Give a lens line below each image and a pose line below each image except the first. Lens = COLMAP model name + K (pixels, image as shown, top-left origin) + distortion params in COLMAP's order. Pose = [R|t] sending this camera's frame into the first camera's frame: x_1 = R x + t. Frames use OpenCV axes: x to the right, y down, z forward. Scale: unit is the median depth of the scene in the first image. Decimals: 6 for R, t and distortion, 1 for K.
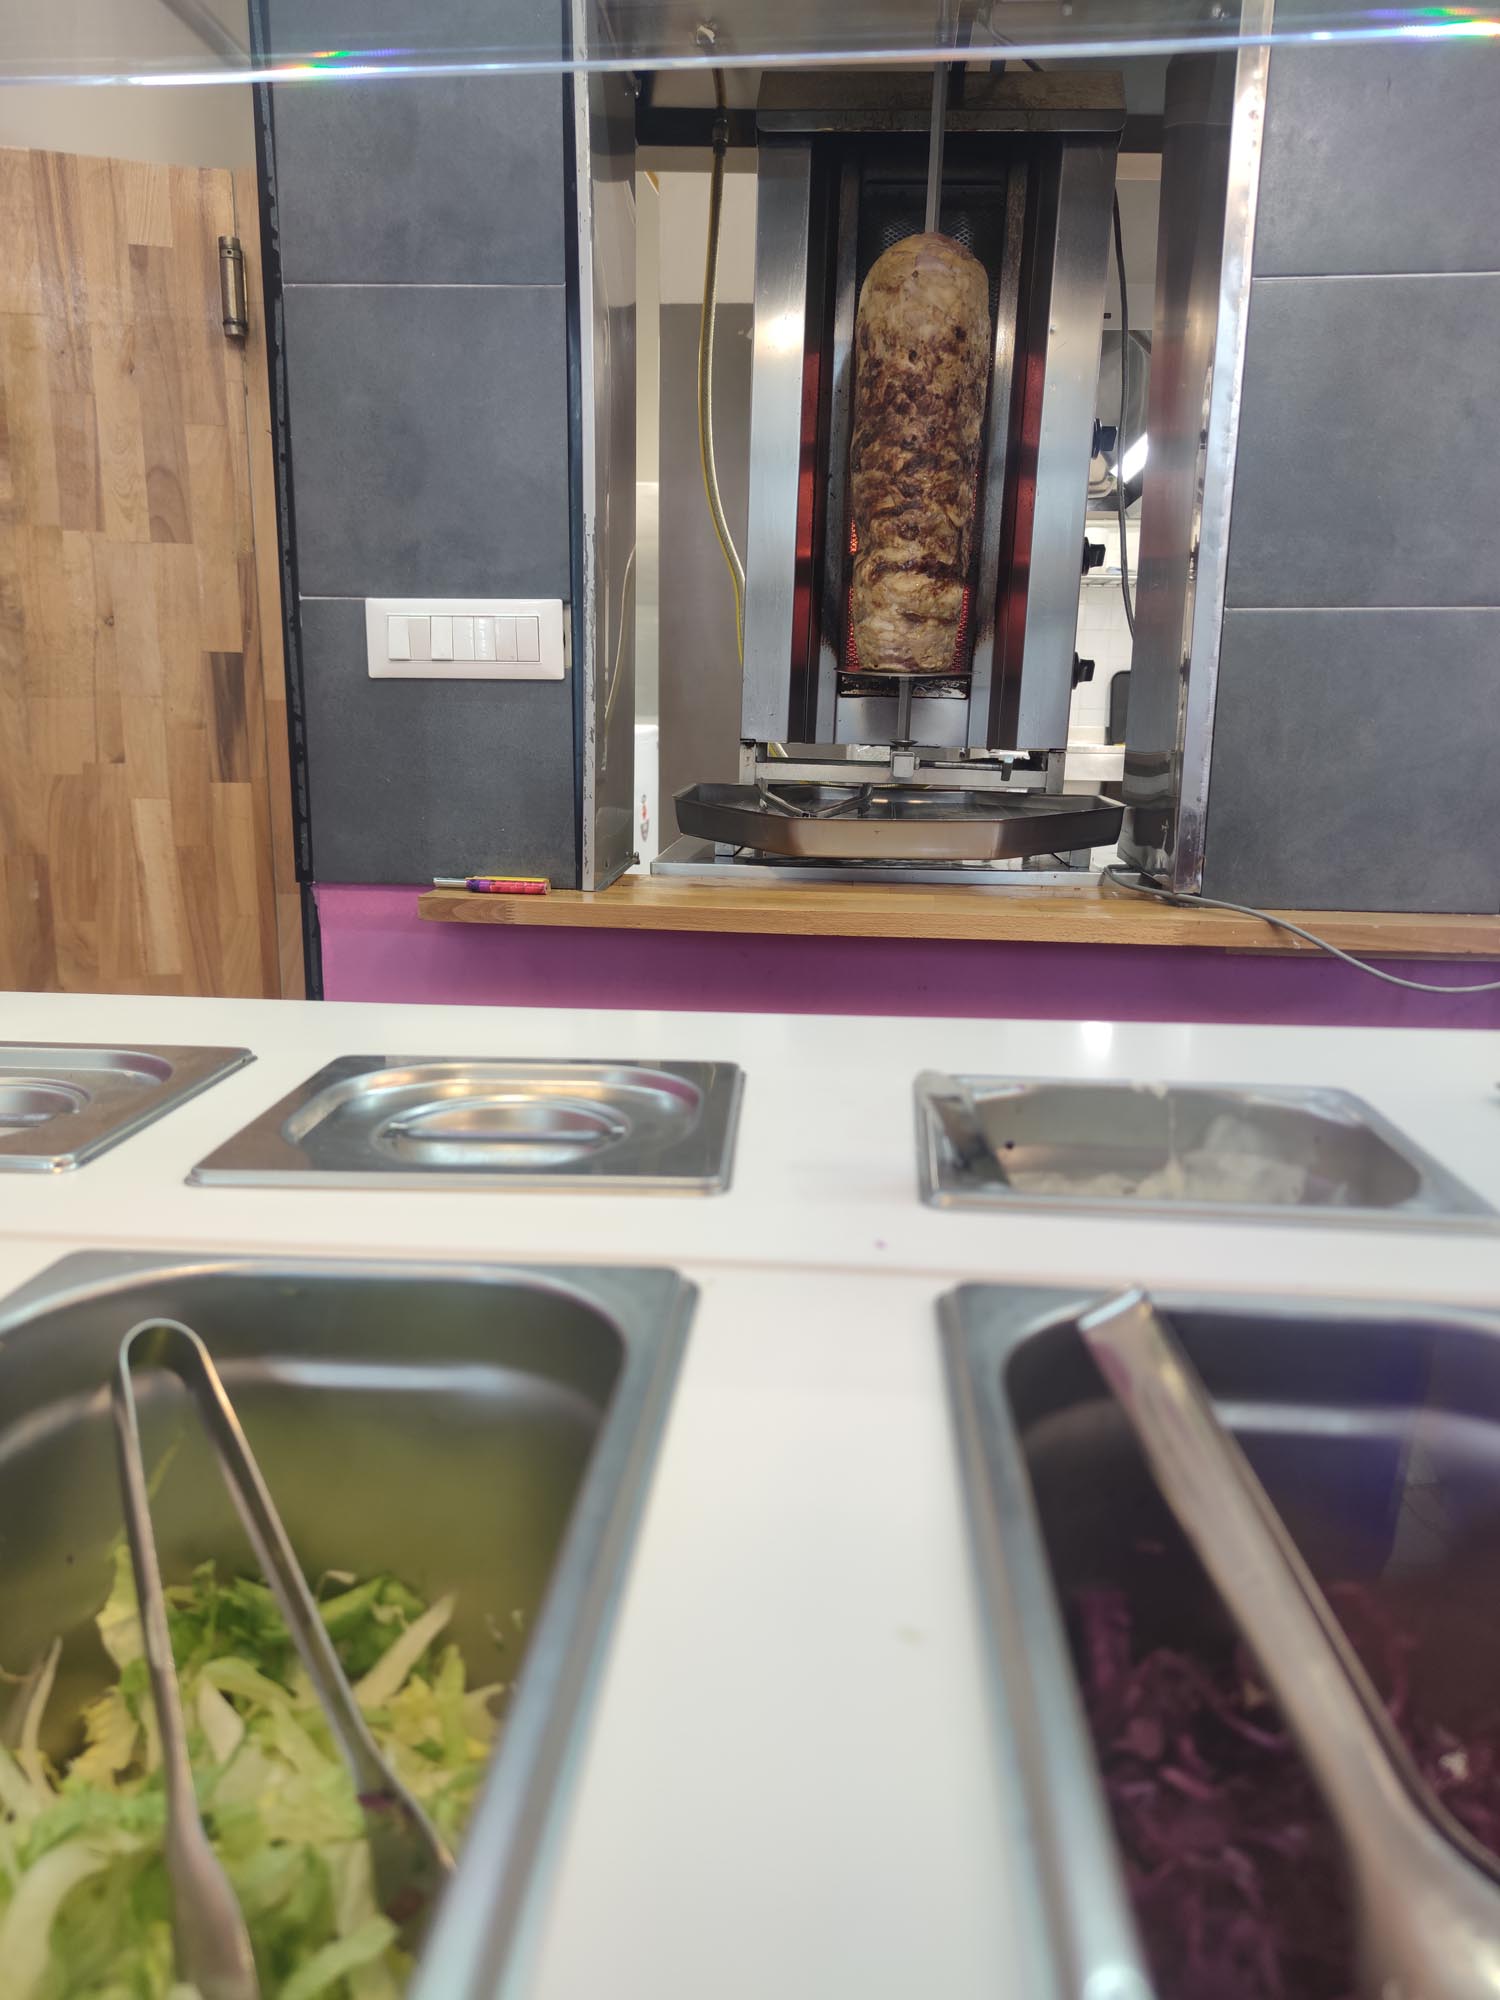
lens RADIAL K [[1419.5, 0, 758.1], [0, 1419.5, 994.1], [0, 0, 1]] dist [0.074678, -0.069770]
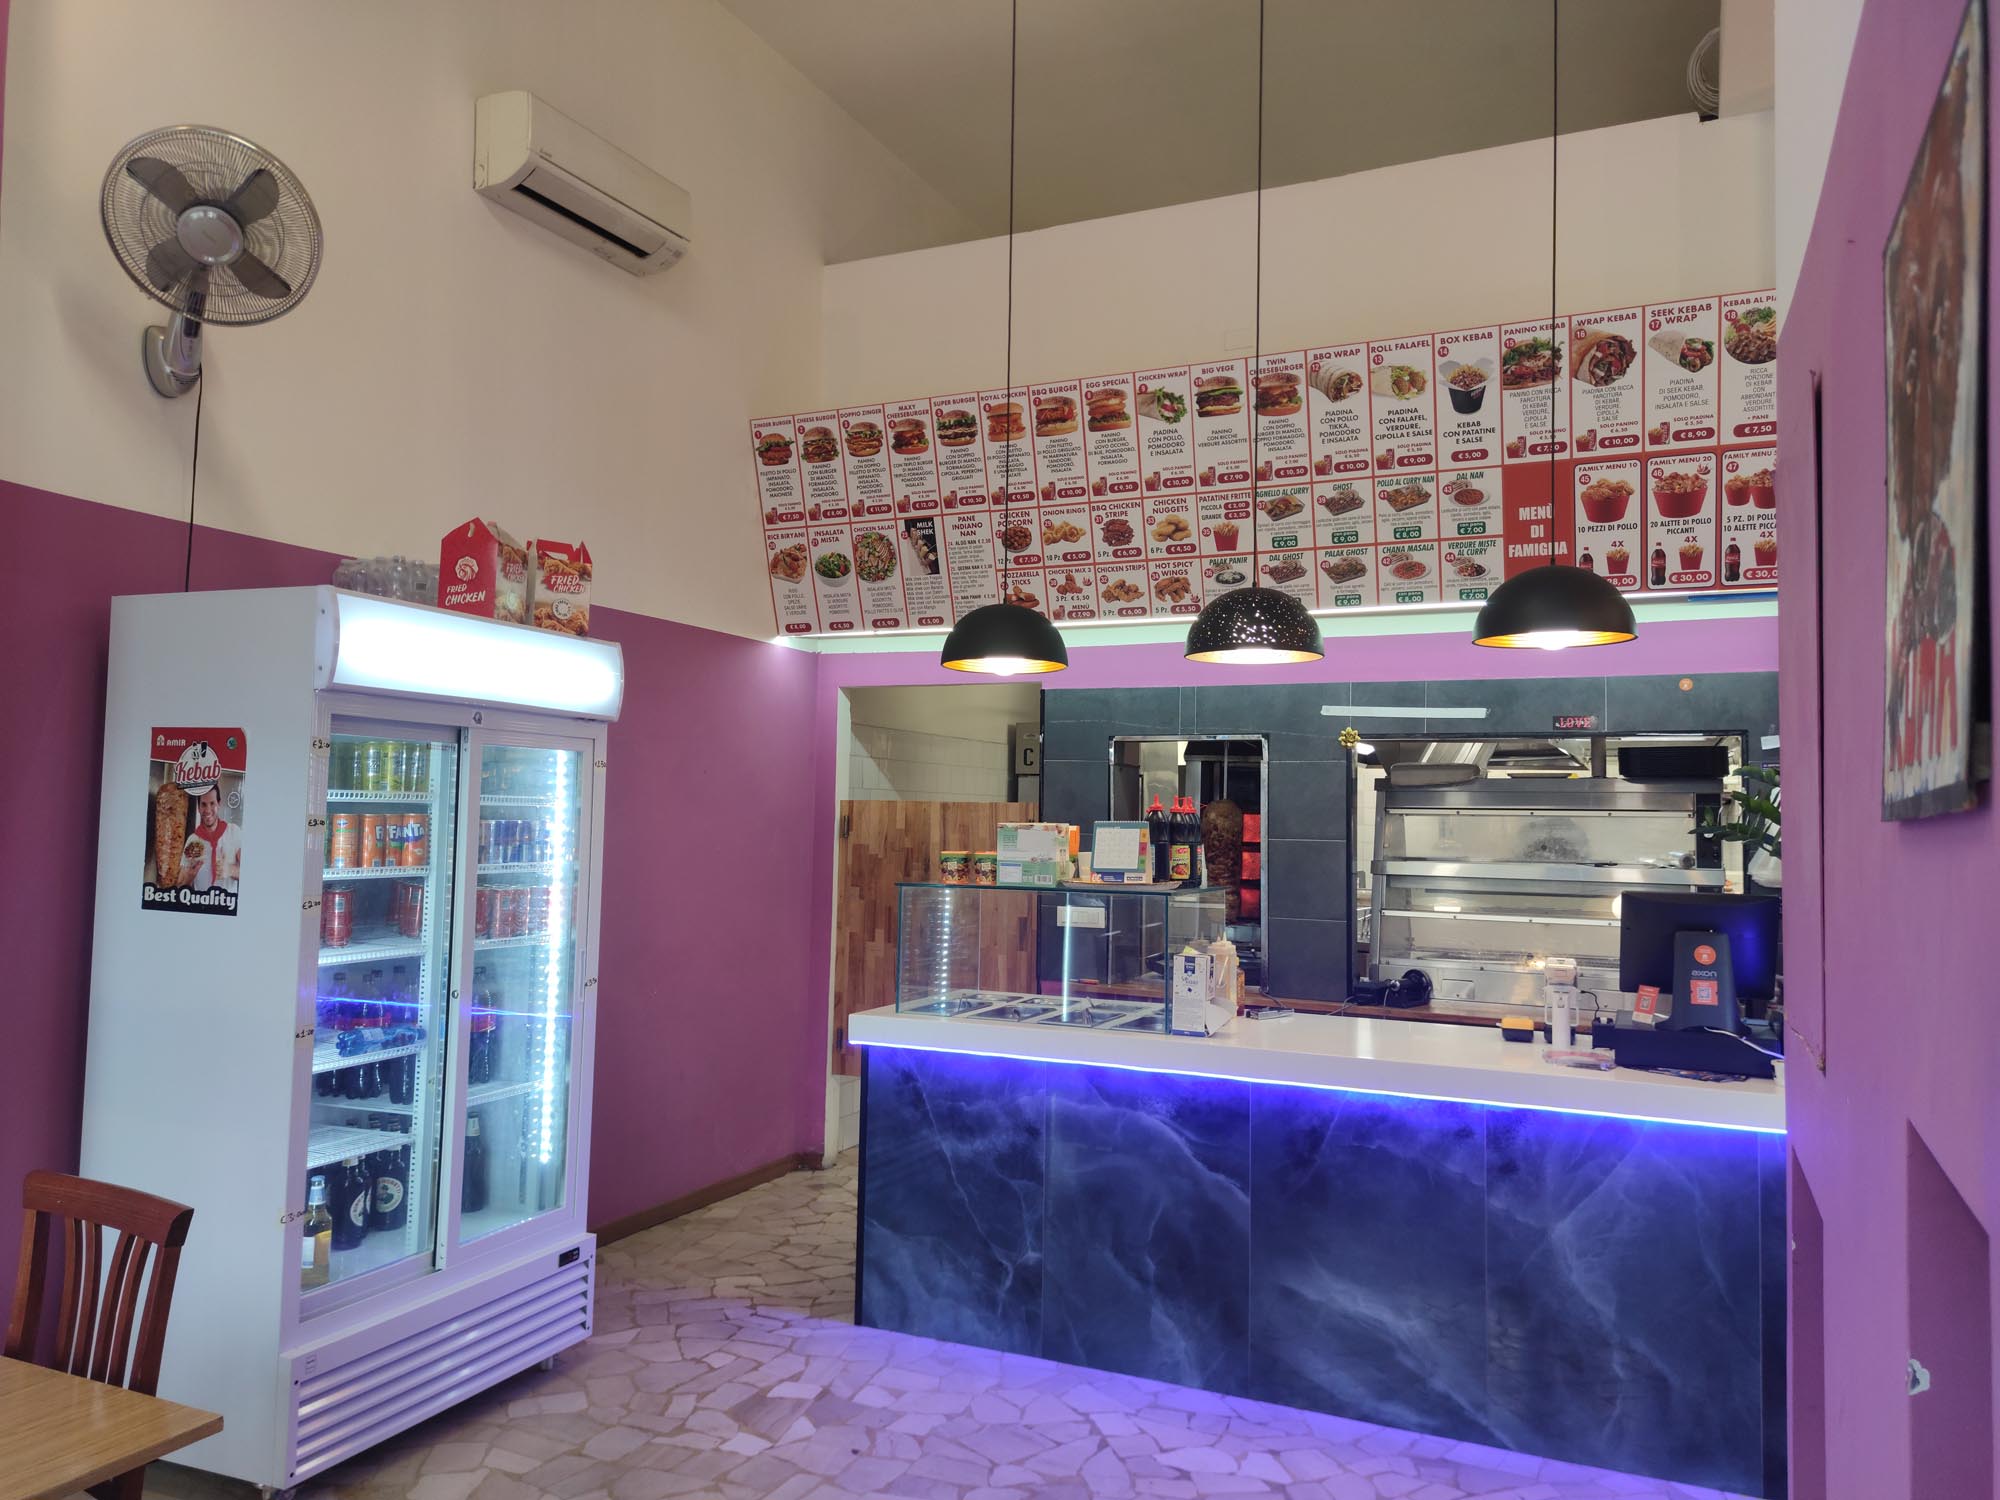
lens RADIAL K [[1419.5, 0, 1010.0], [0, 1419.5, 751.4], [0, 0, 1]] dist [0.074678, -0.069770]
pose [[0.937791, -0.011789, -0.347000, 0.962590], [-0.076579, 0.967787, -0.239840, 0.256824], [0.338649, 0.251493, 0.906680, -2.687147]]
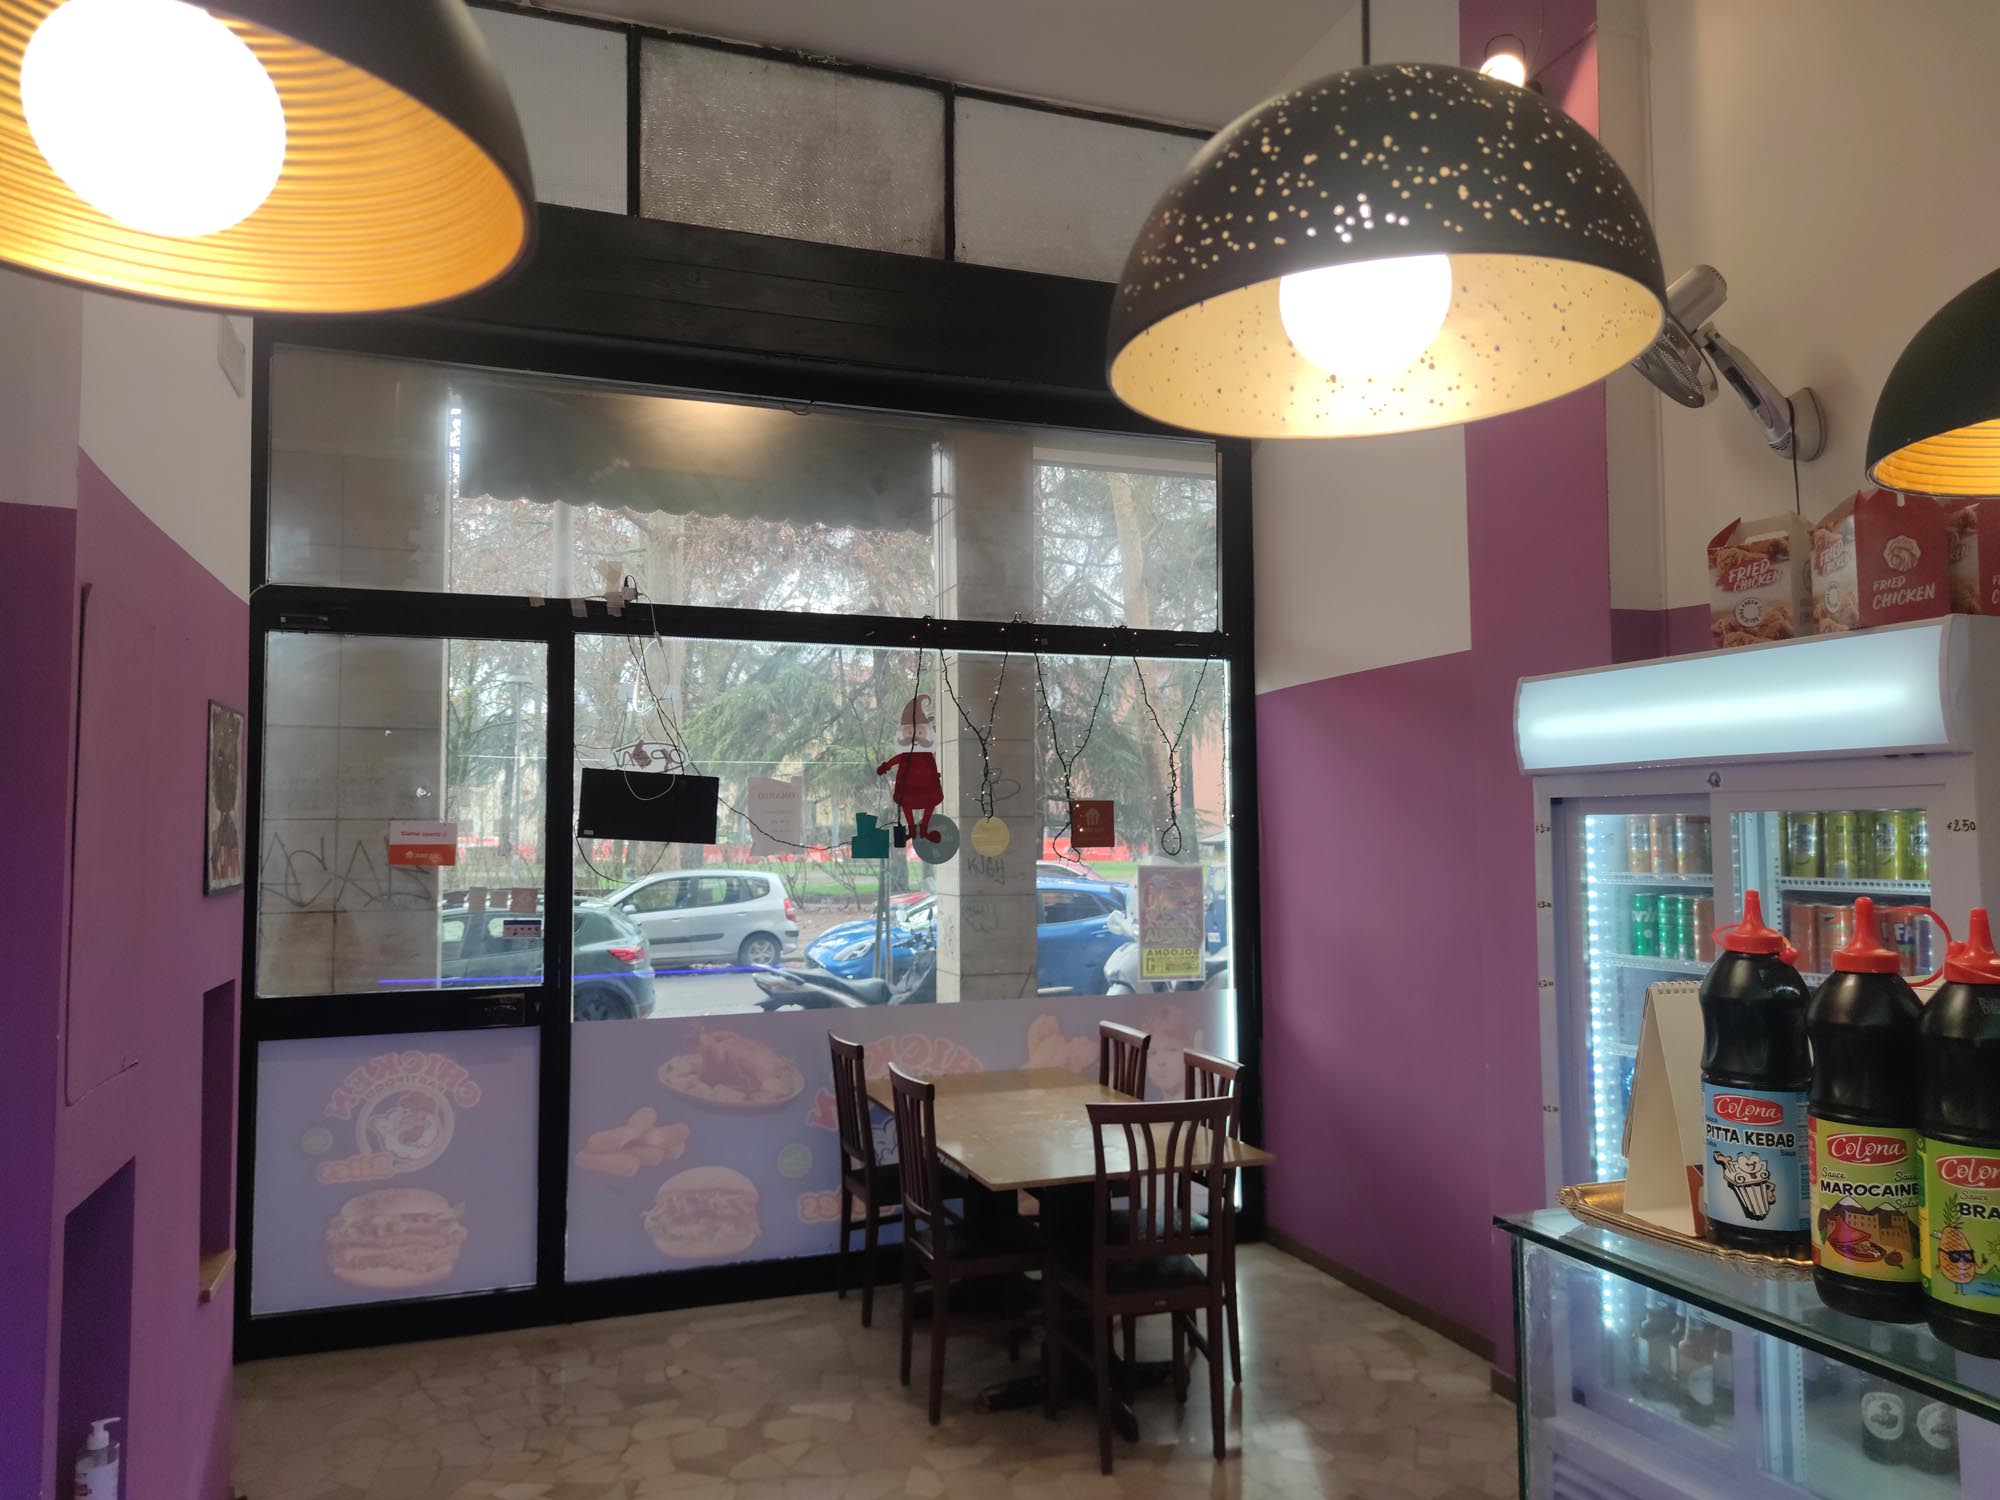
lens RADIAL K [[1419.5, 0, 984.5], [0, 1419.5, 743.8], [0, 0, 1]] dist [0.074678, -0.069770]
pose [[-0.914701, -0.025727, -0.403313, 0.939080], [-0.079996, 0.989751, 0.118295, -0.505868], [0.396136, 0.140468, -0.907384, 0.547230]]
